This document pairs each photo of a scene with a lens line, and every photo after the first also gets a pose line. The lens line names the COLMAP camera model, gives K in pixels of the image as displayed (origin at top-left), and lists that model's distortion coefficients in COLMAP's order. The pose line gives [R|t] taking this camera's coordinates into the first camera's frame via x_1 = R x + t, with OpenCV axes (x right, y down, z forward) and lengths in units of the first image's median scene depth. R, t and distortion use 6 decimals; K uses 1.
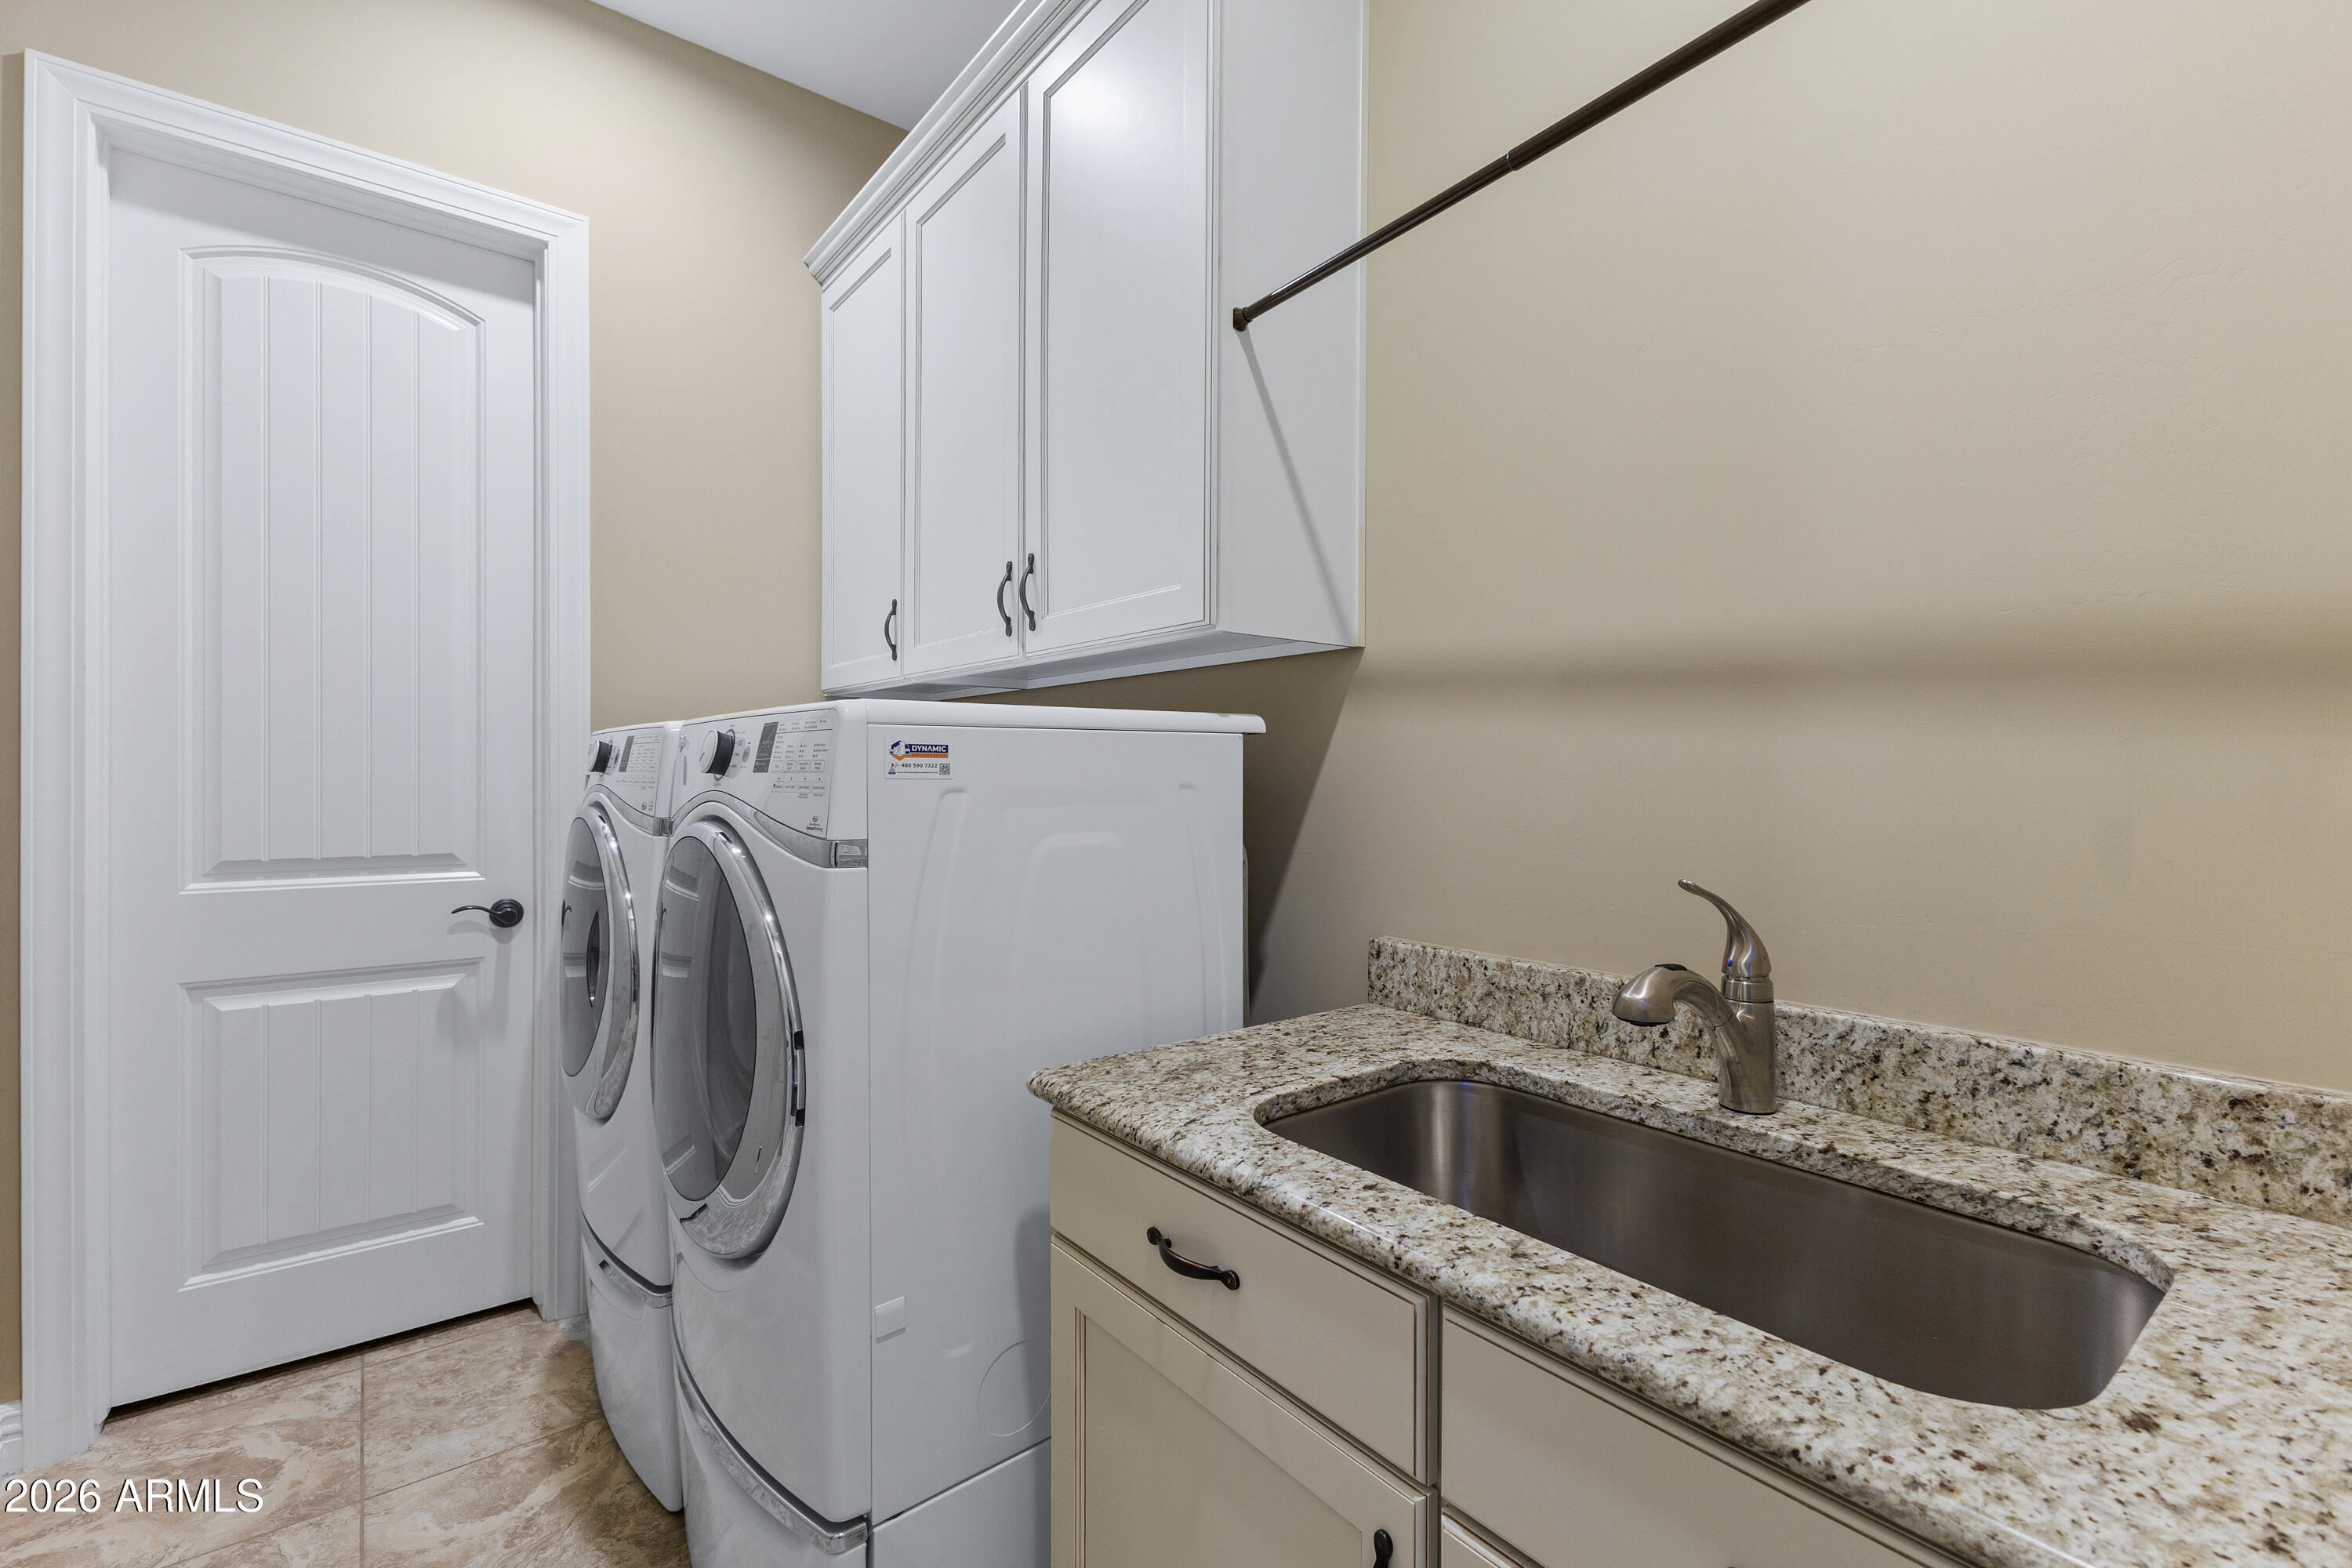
lens RADIAL K [[1029.2, 0, 1184.2], [0, 1029.2, 774.1], [0, 0, 1]] dist [0.009096, -0.000979]
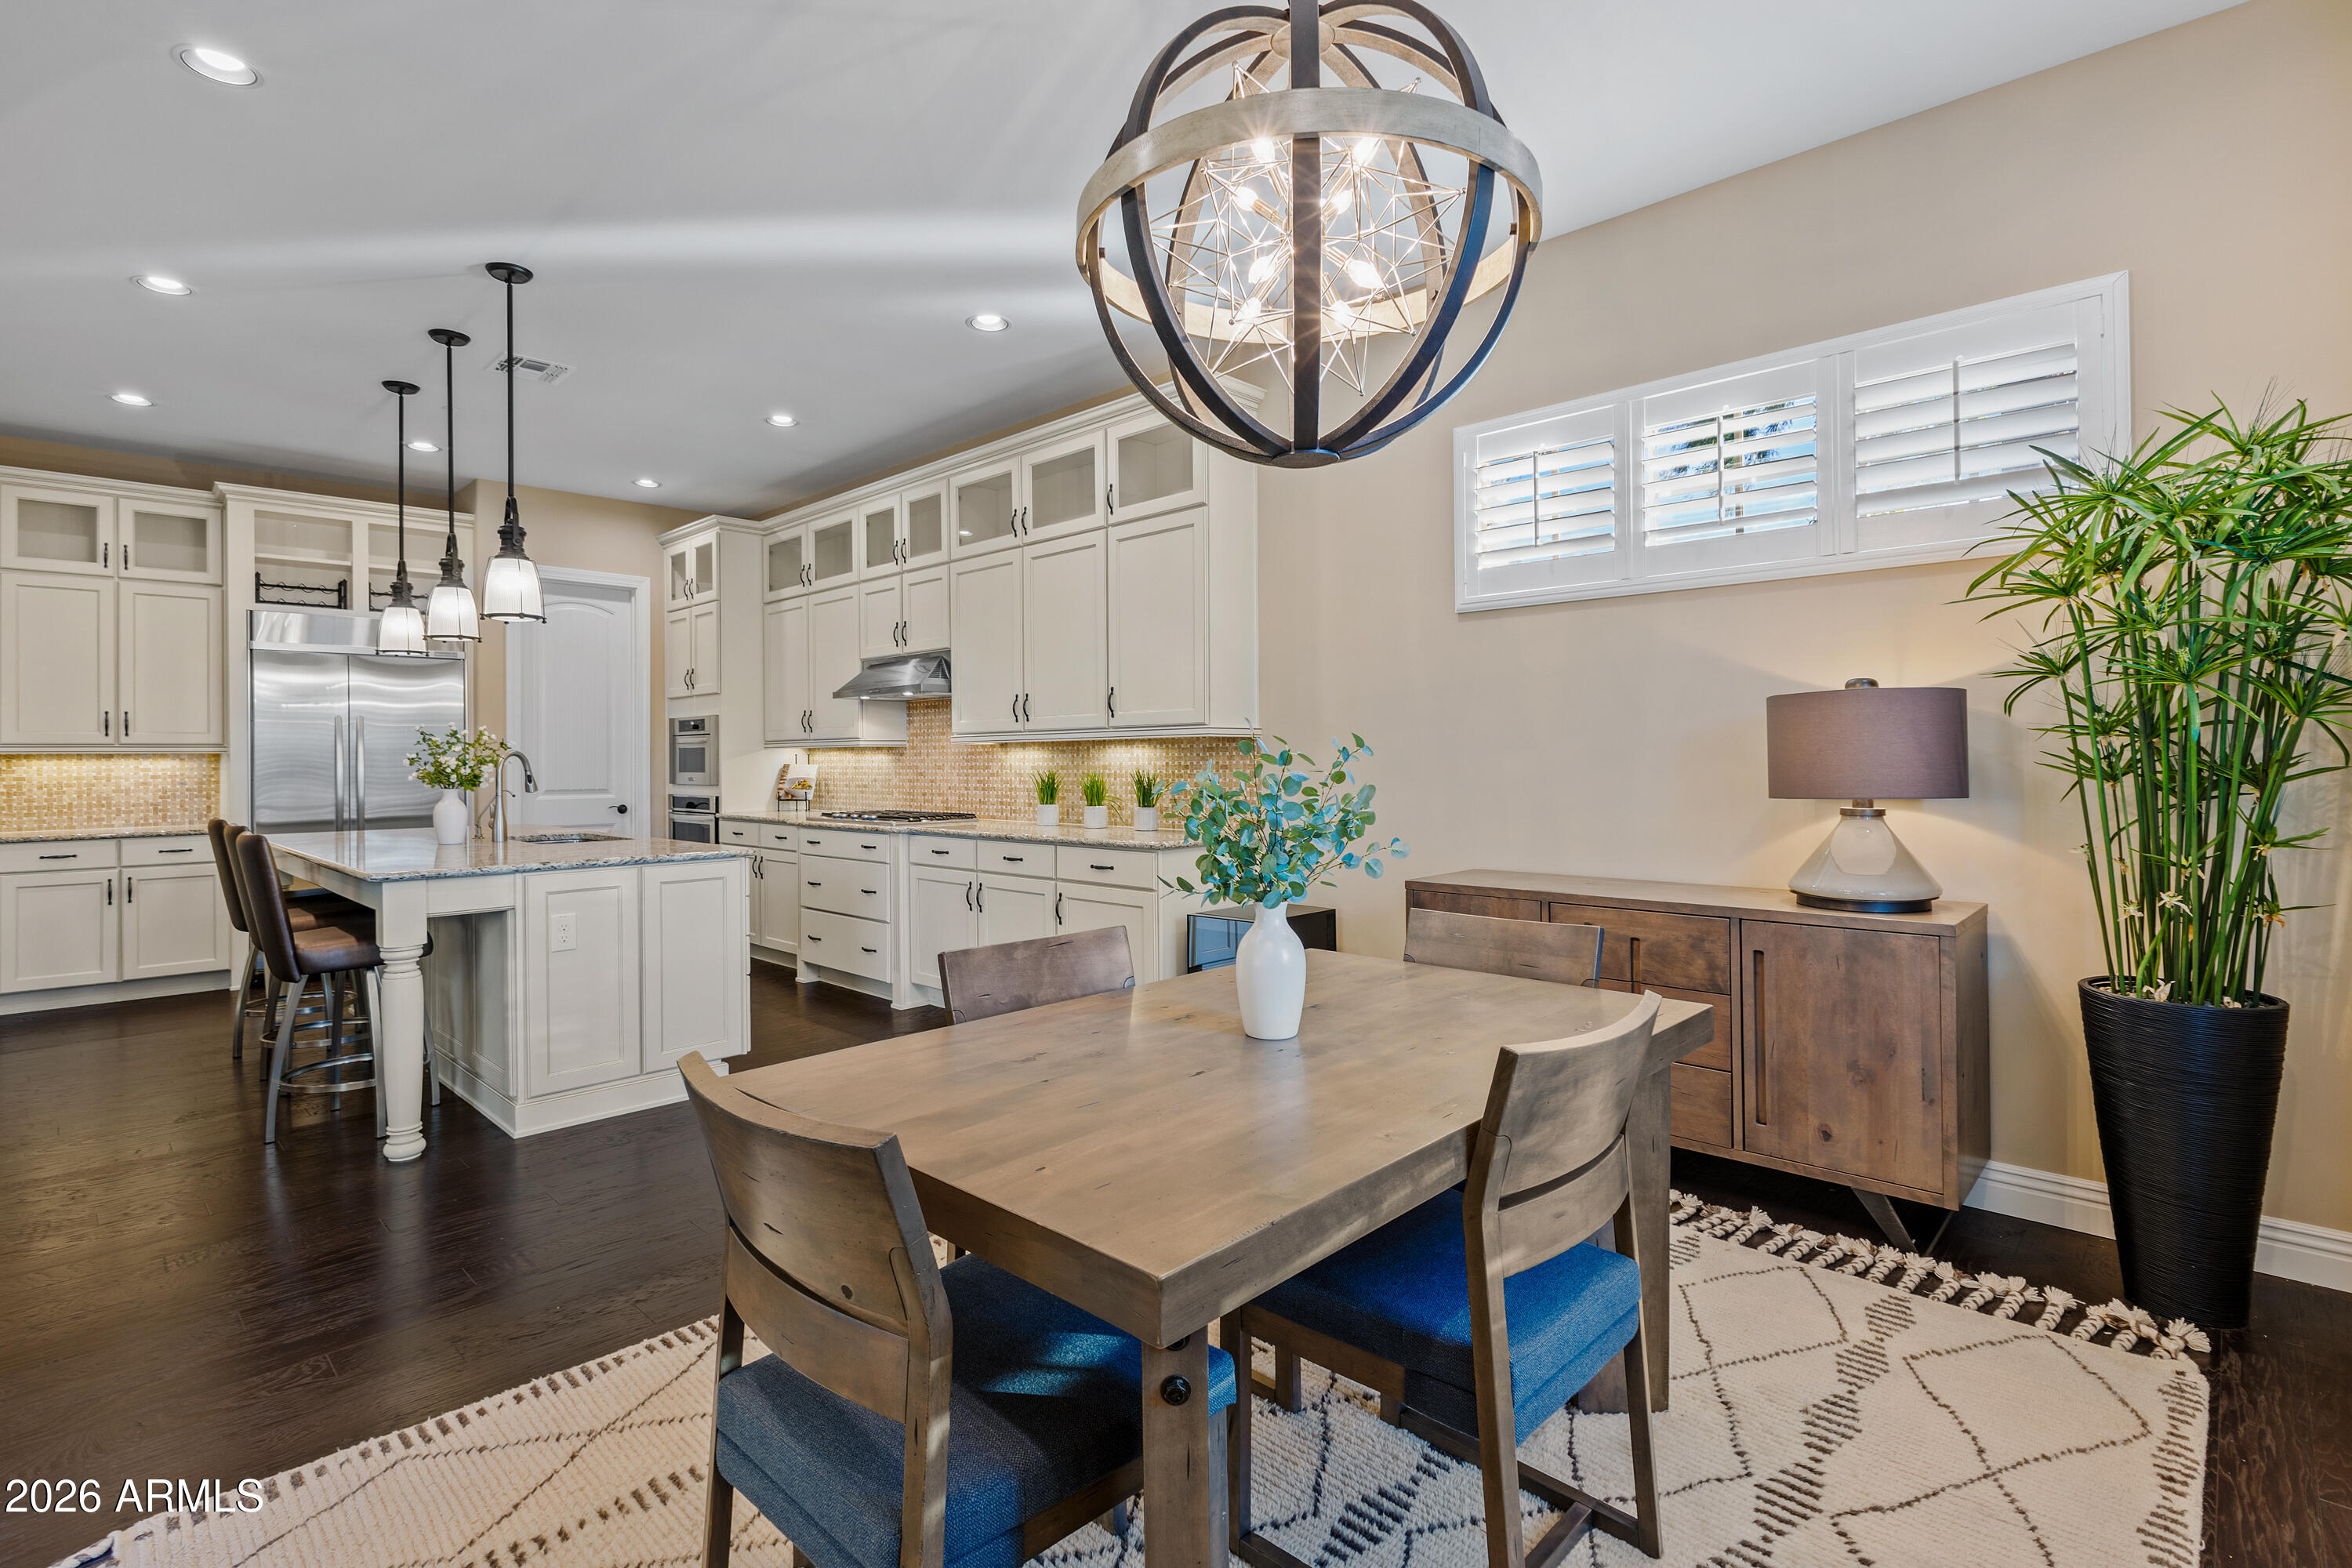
lens RADIAL K [[1113.3, 0, 1175.9], [0, 1113.3, 758.5], [0, 0, 1]] dist [-0.006215, -0.001468]
pose [[0.991119, -0.012368, 0.132399, 0.518307], [0.012811, 0.999915, -0.002496, 0.017830], [-0.132356, 0.004170, 0.991193, -2.456879]]
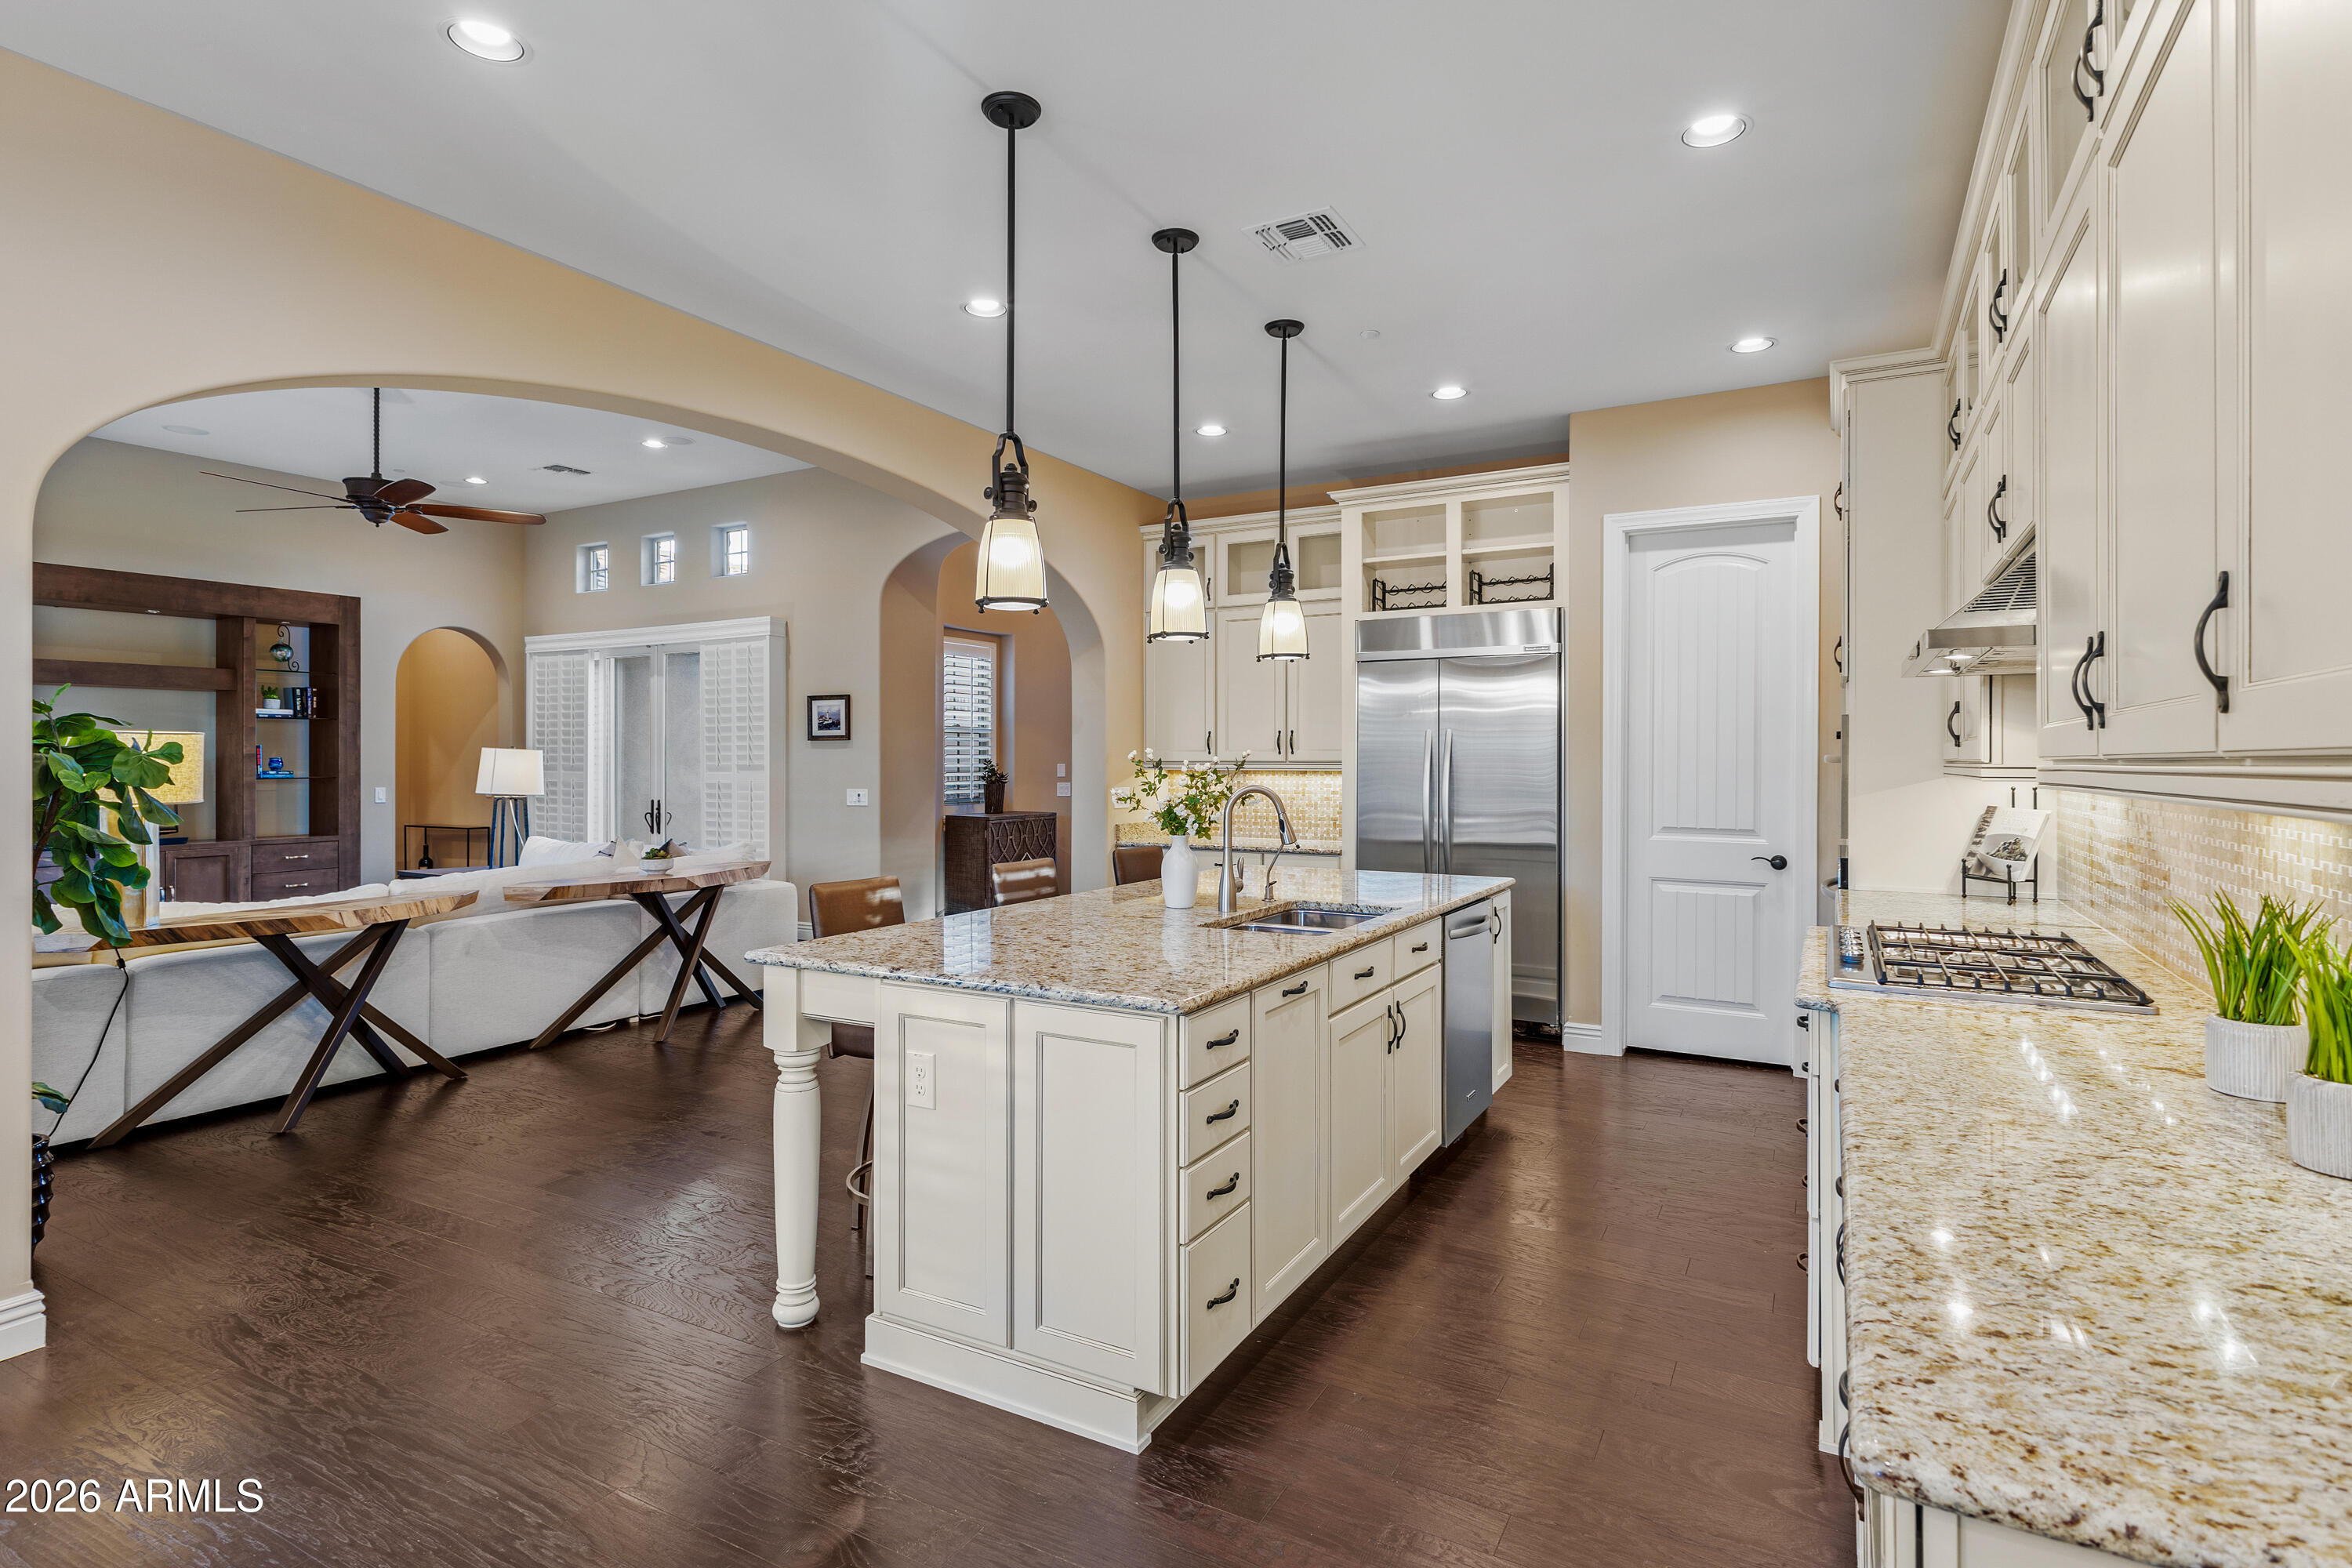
lens RADIAL K [[1180.9, 0, 1166.3], [0, 1180.9, 758.7], [0, 0, 1]] dist [0.014346, -0.000022]
pose [[0.375486, -0.003383, -0.926822, 0.992836], [-0.002050, 0.999988, -0.004480, -0.047797], [0.926826, 0.003582, 0.375474, -0.915877]]
